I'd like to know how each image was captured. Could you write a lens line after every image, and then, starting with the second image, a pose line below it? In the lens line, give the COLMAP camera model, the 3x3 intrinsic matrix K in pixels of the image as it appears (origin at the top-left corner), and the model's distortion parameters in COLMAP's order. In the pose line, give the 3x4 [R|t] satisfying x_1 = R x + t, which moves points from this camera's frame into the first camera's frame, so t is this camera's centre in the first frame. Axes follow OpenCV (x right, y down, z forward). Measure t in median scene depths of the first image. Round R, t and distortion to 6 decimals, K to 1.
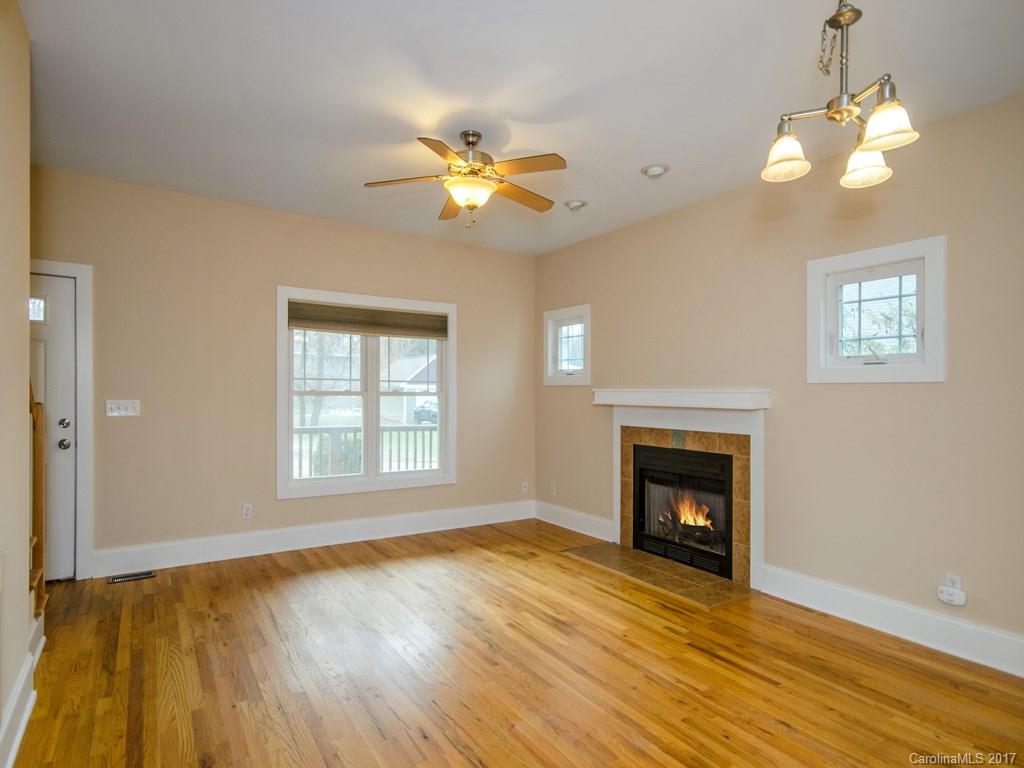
lens RADIAL K [[474.4, 0, 512.4], [0, 474.4, 389.0], [0, 0, 1]] dist [0.003256, 0.010445]
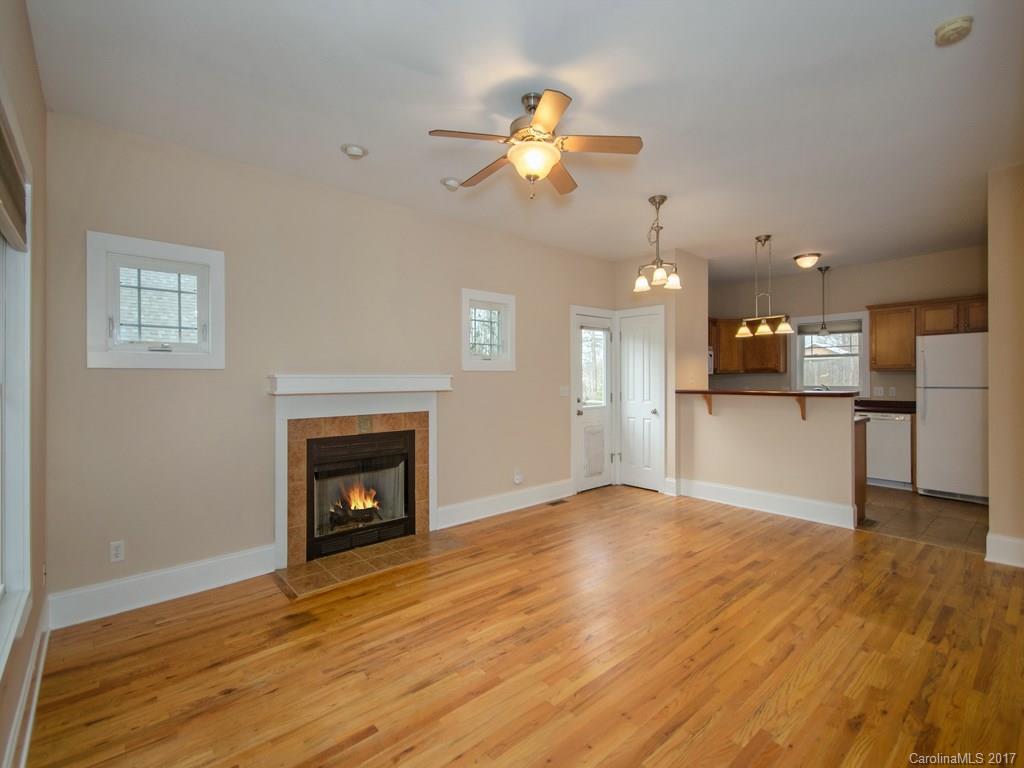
lens RADIAL K [[474.9, 0, 510.9], [0, 474.9, 371.8], [0, 0, 1]] dist [0.001061, 0.000026]
pose [[-0.058659, 0.010020, 0.998228, -0.686973], [0.001487, 0.999949, -0.009950, 0.004548], [-0.998277, 0.000900, -0.058671, 0.758361]]
